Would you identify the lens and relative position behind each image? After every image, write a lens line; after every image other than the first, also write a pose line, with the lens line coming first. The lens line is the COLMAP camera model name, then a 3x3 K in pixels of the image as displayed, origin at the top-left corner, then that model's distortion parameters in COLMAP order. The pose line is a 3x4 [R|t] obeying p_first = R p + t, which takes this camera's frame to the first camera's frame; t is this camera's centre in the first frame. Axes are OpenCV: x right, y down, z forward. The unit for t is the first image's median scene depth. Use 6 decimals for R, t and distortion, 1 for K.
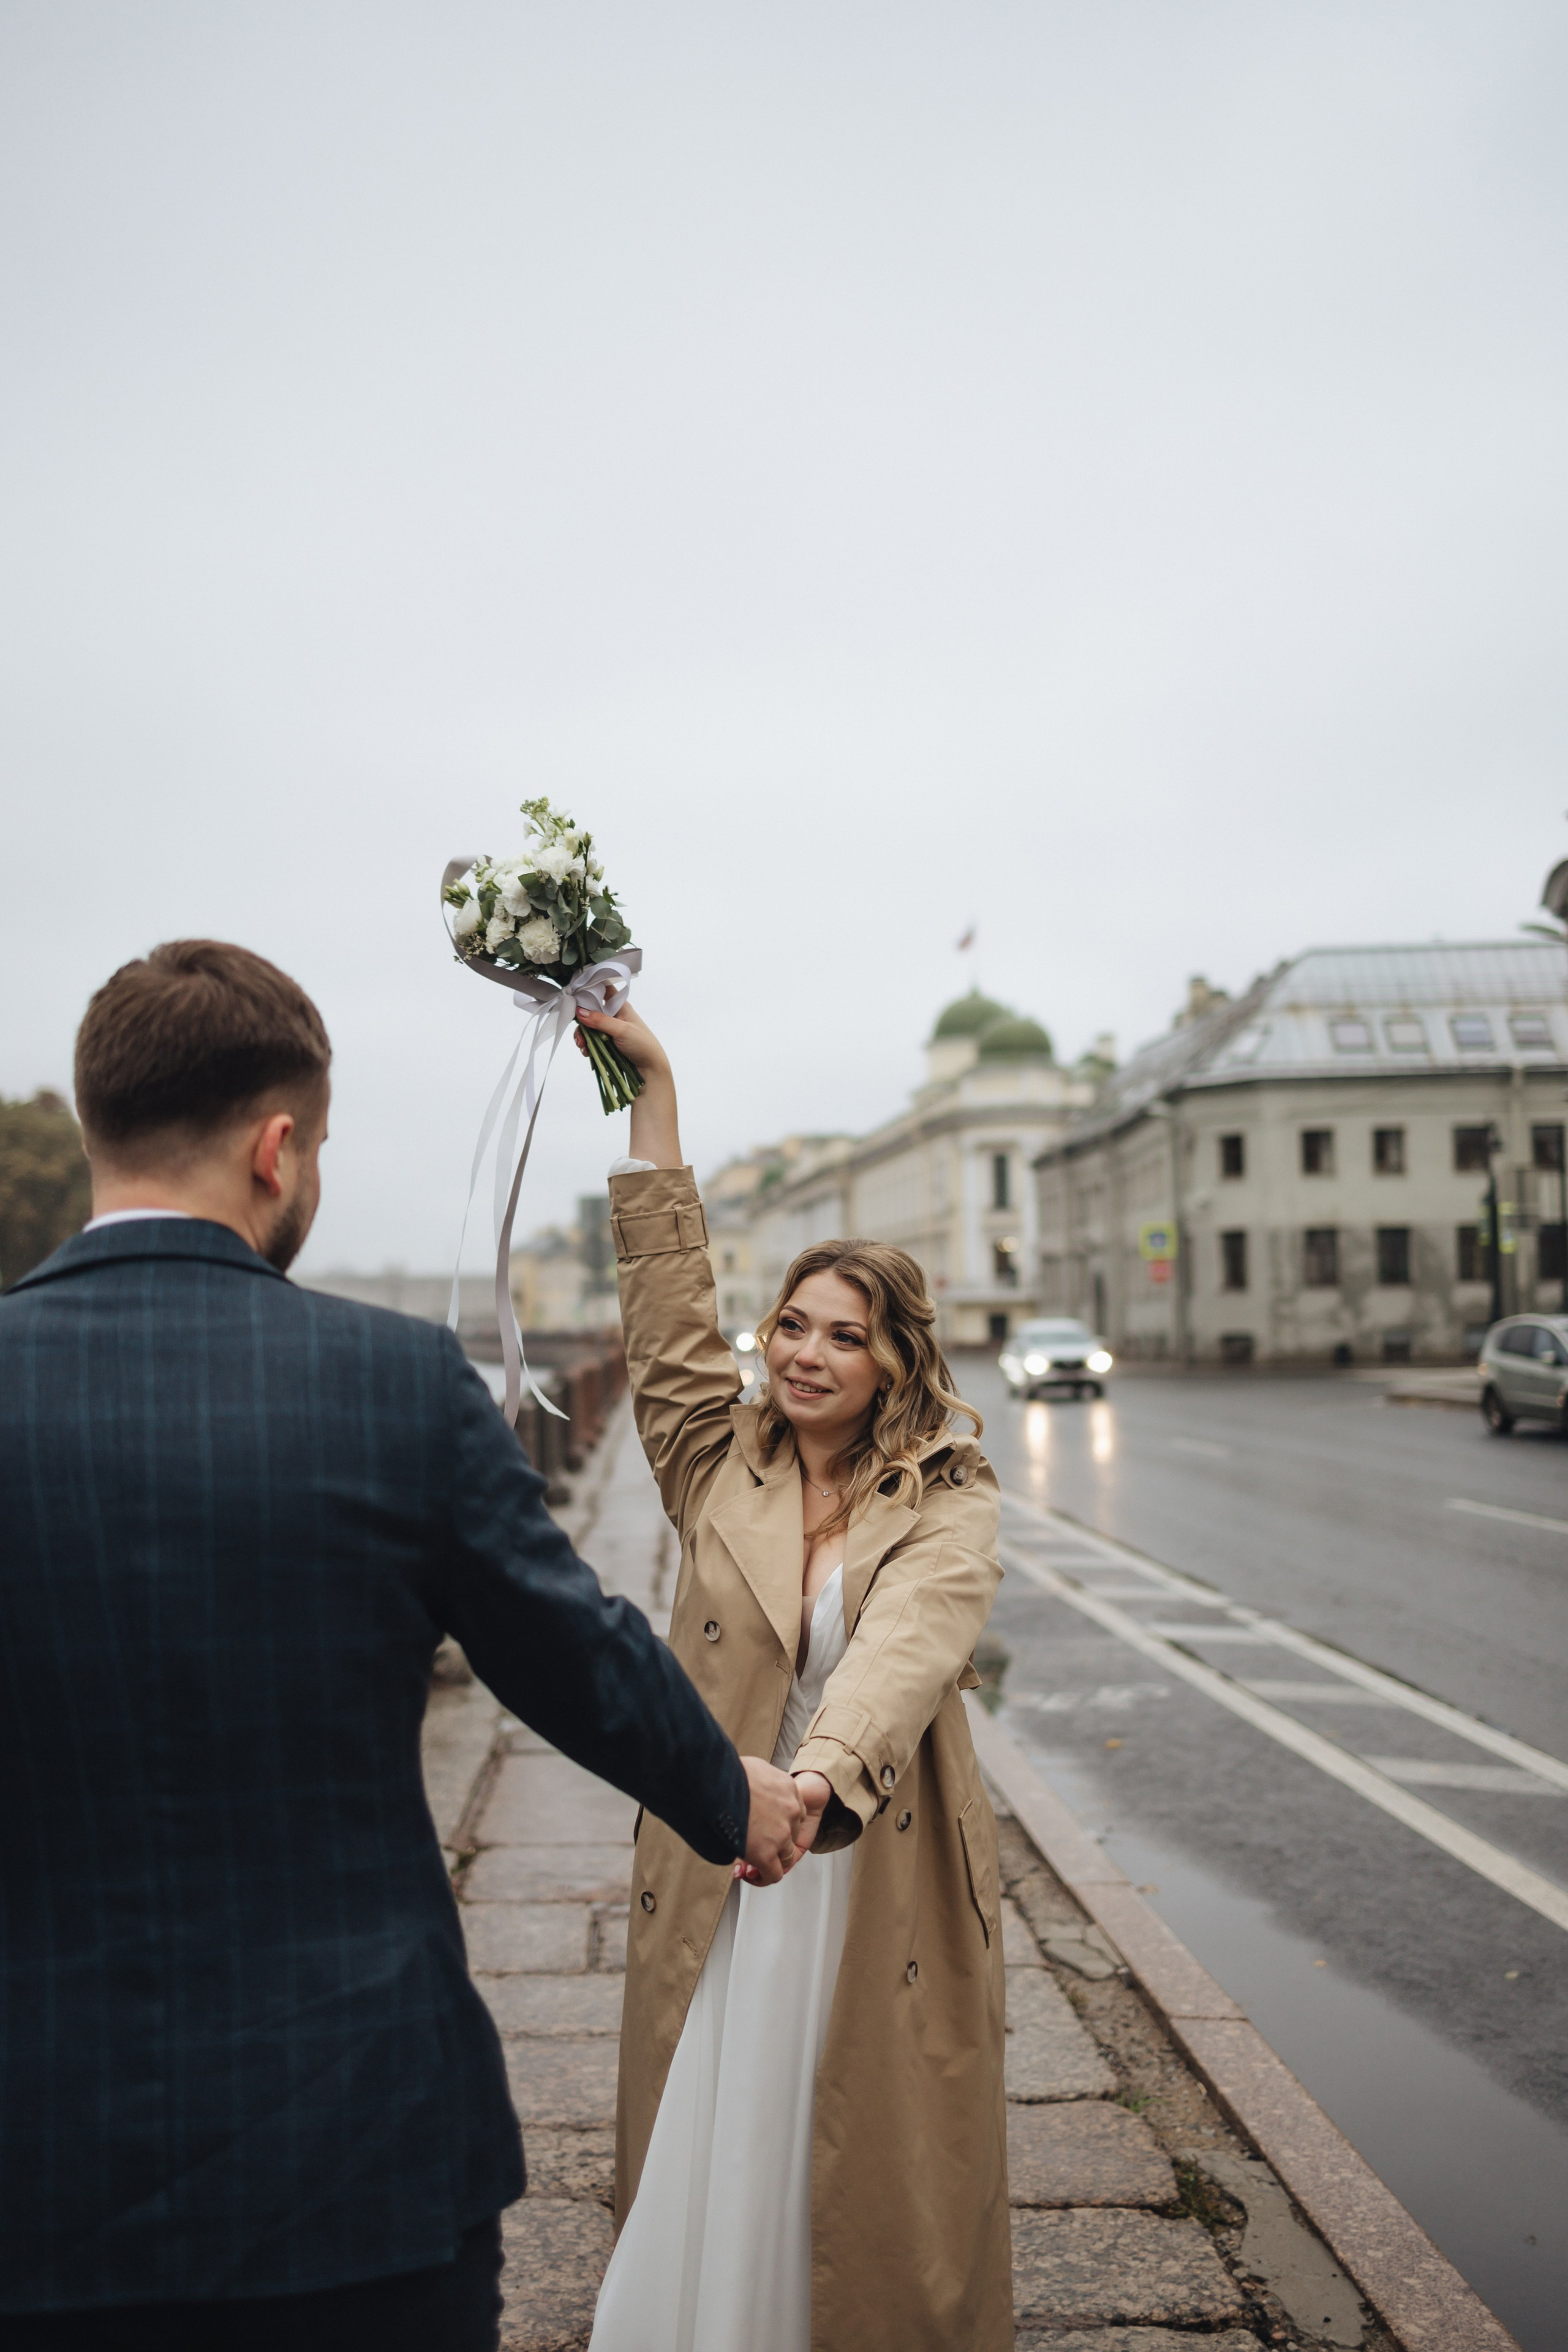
lens RADIAL K [[2376.5, 0, 783.5], [0, 2376.5, 1163.9], [0, 0, 1]] dist [-0.001534, -0.001138]
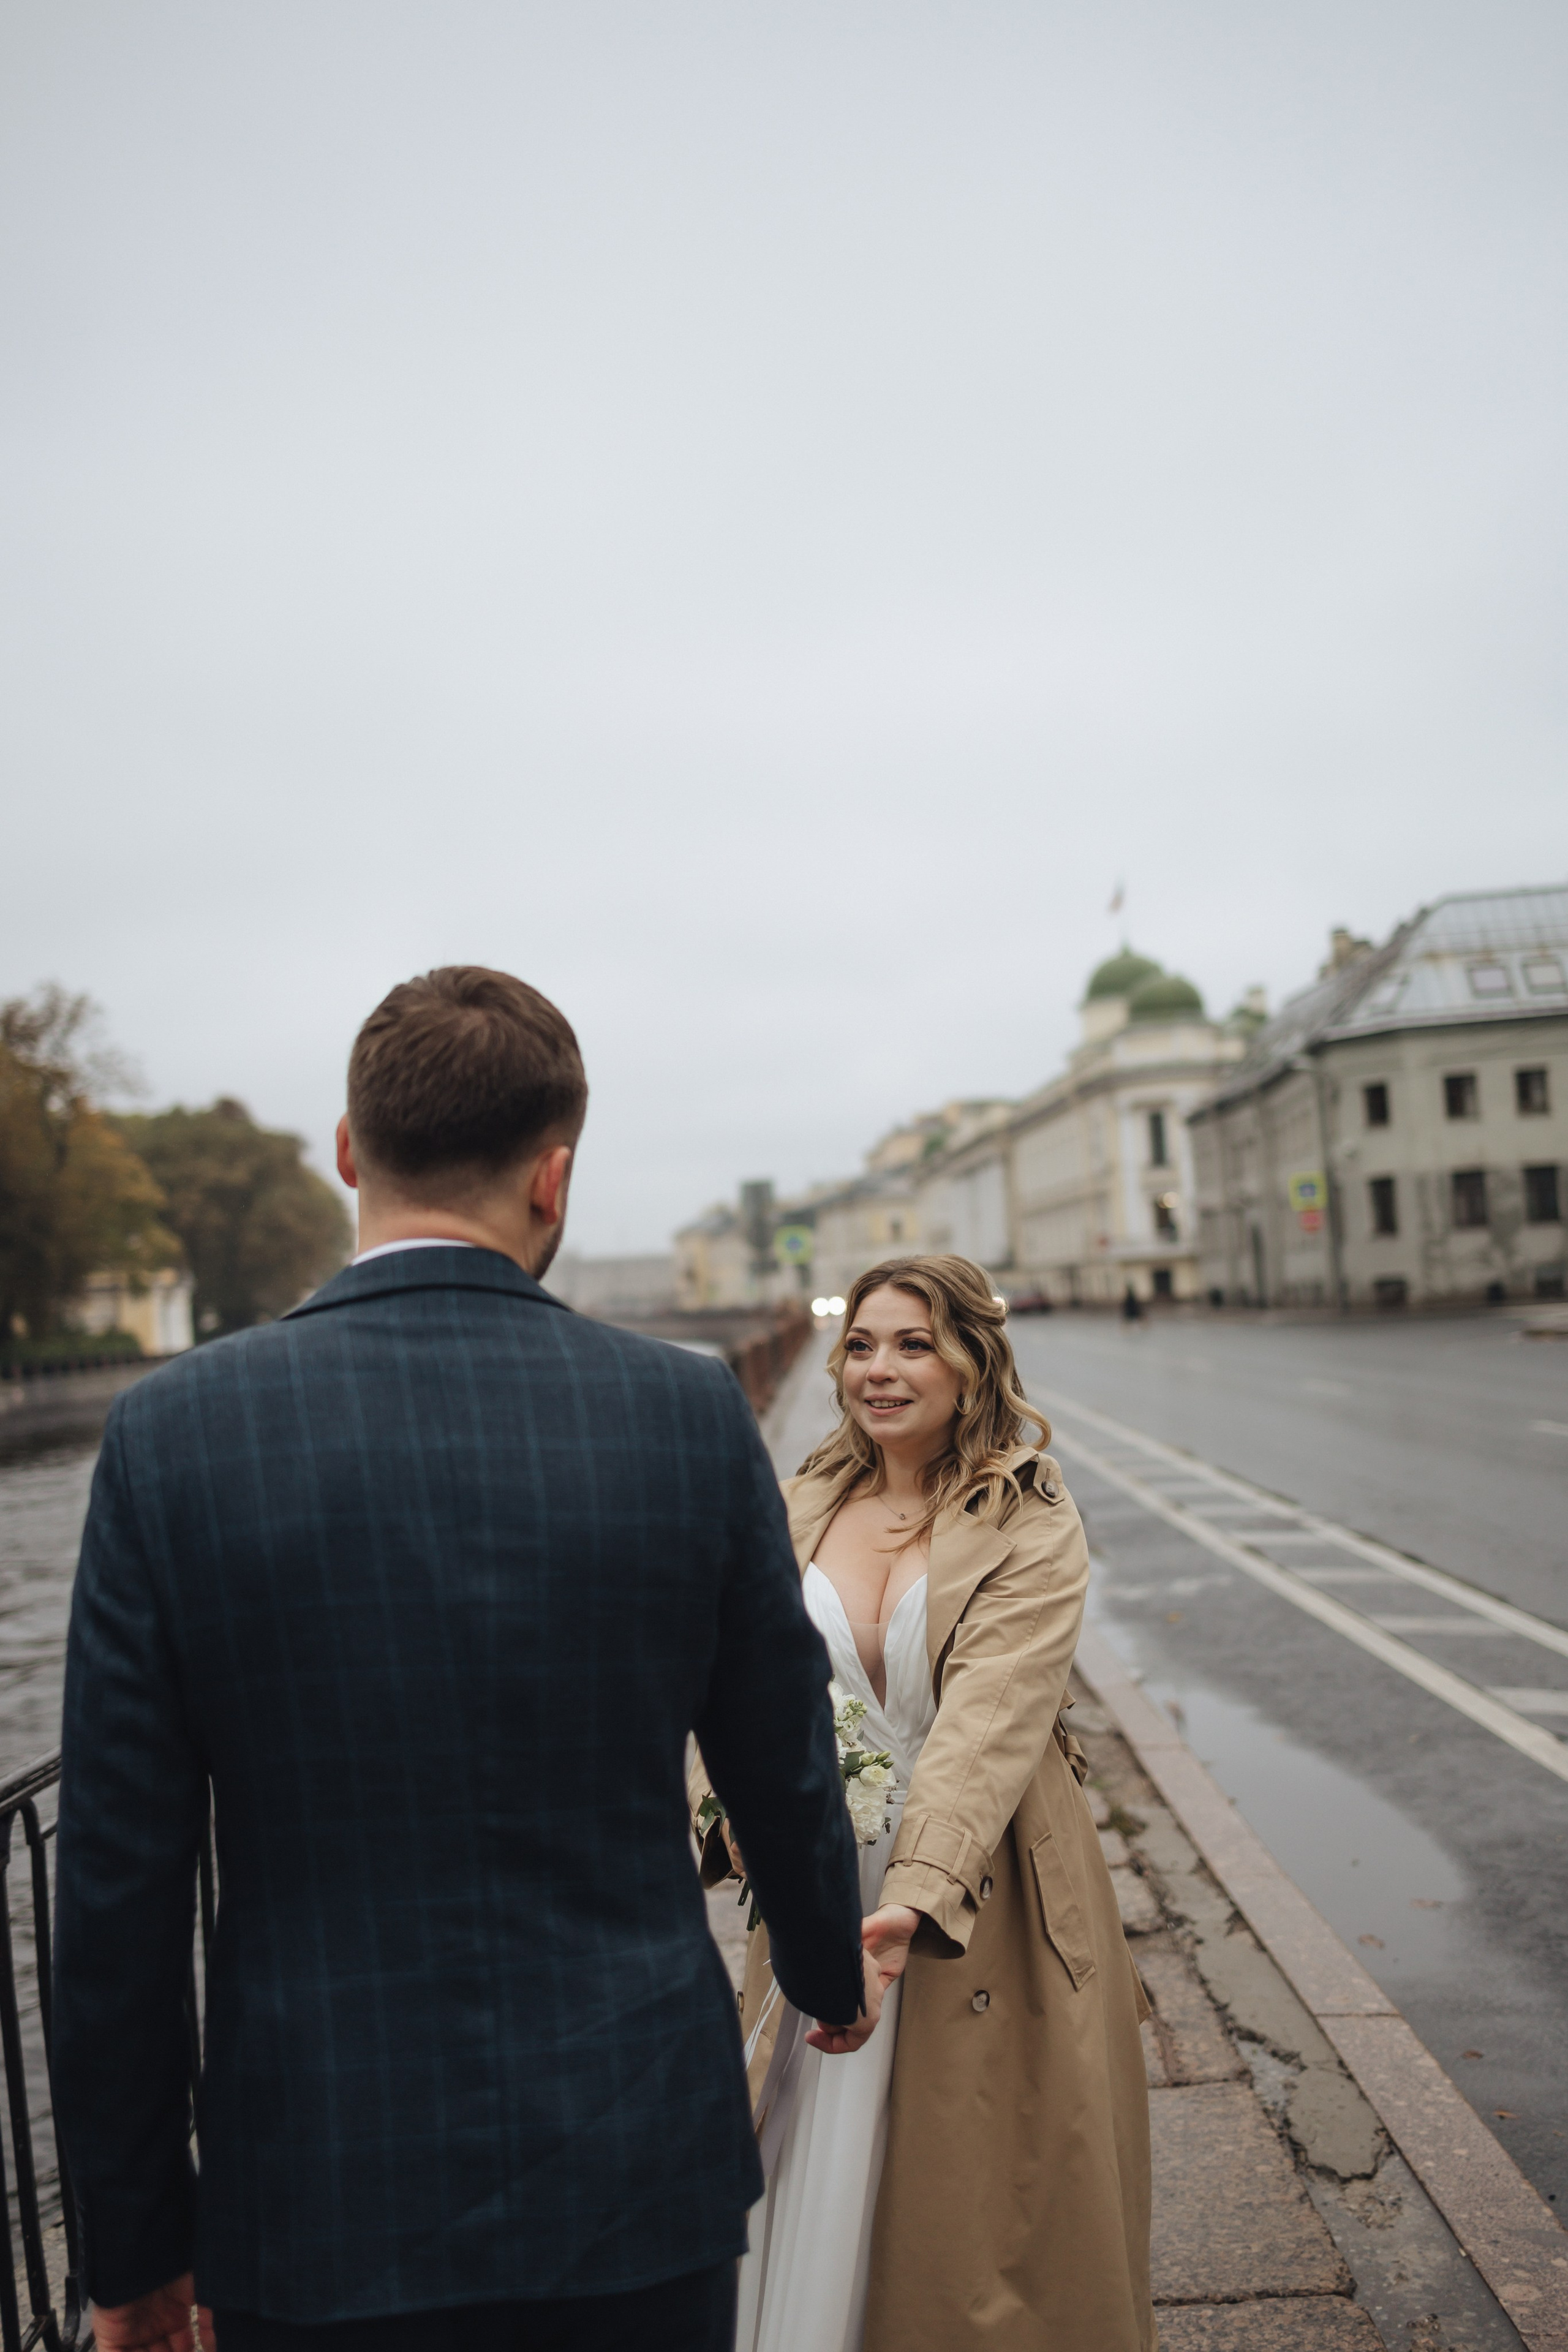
lens RADIAL K [[2385.8, 0, 810.3], [0, 2385.8, 1165.8], [0, 0, 1]] dist [0.002711, -0.008618]
pose [[0.996894, -0.052165, -0.059002, 0.004267], [0.053010, 0.998511, 0.012861, -0.002777], [0.058243, -0.015949, 0.998175, -0.034537]]
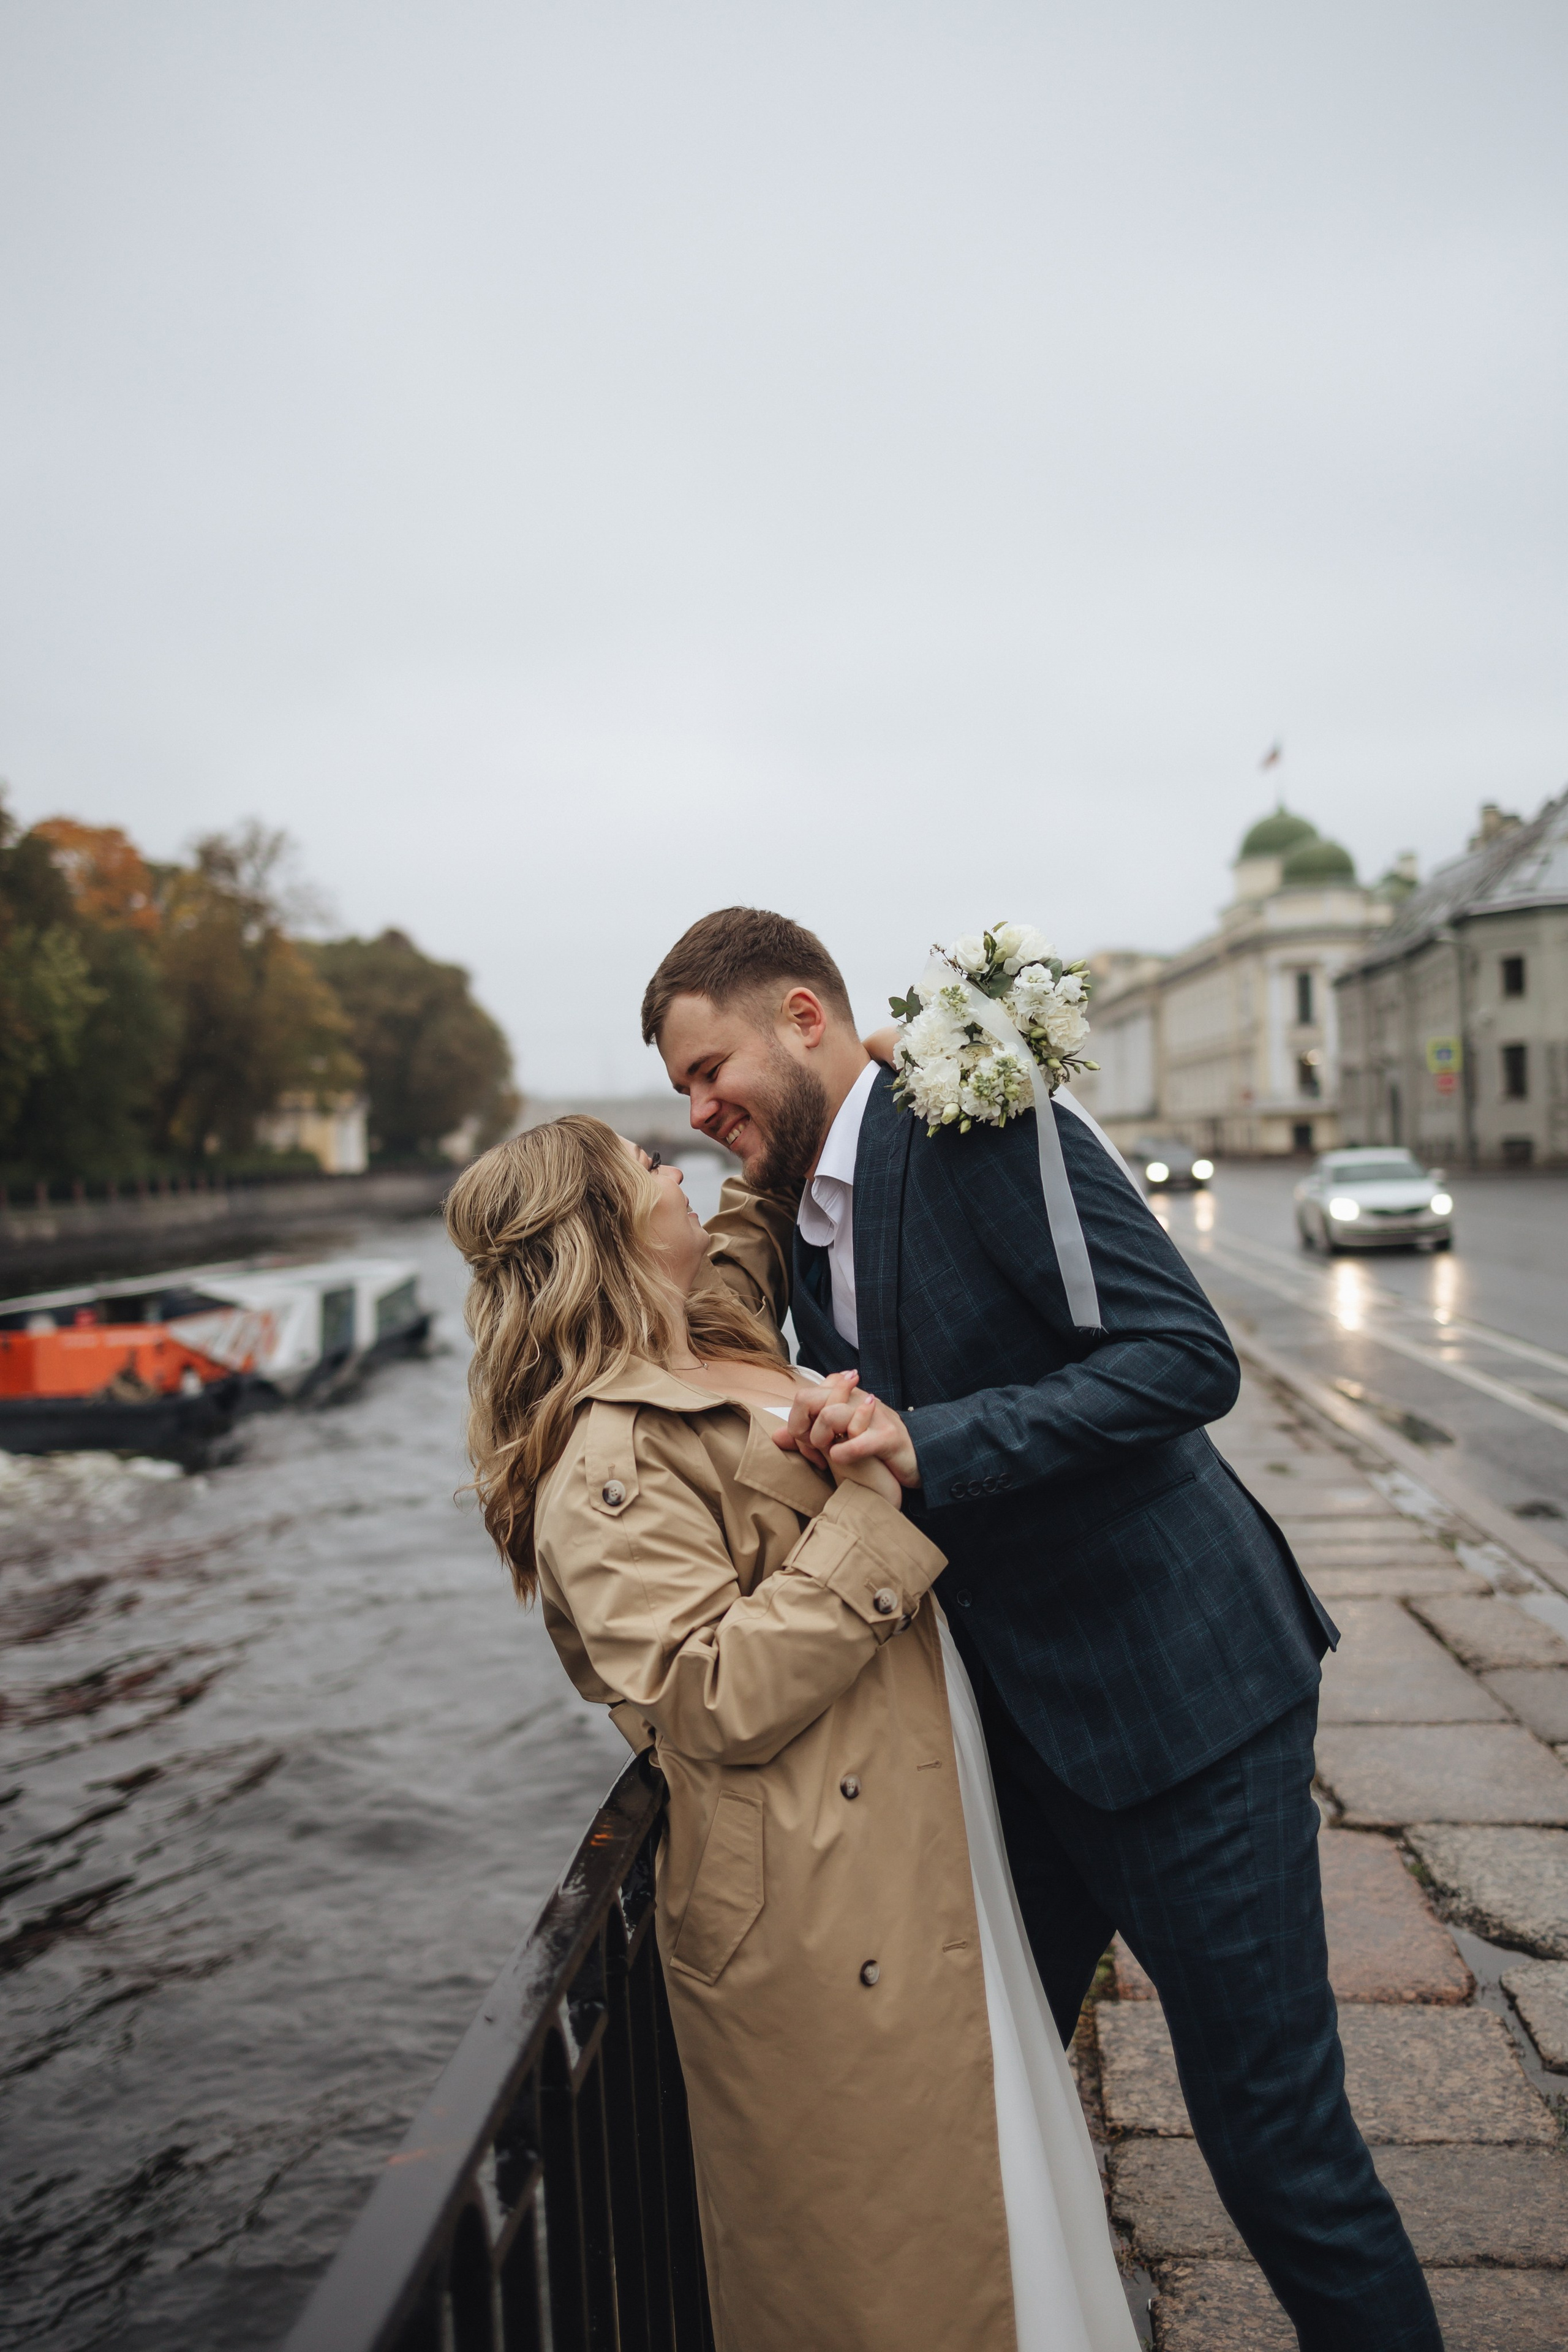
lens RADIAL K [[2408.0, 0, 784.0], [0, 2408.0, 1176.0], [0, 0, 1]] dist [0.002549, -0.002349]
pose [[0.991860, -0.013055, -0.126665, -0.004693], [0.023444, 0.996448, 0.080882, -0.008051], [0.125160, -0.083193, 0.988643, -0.128121]]
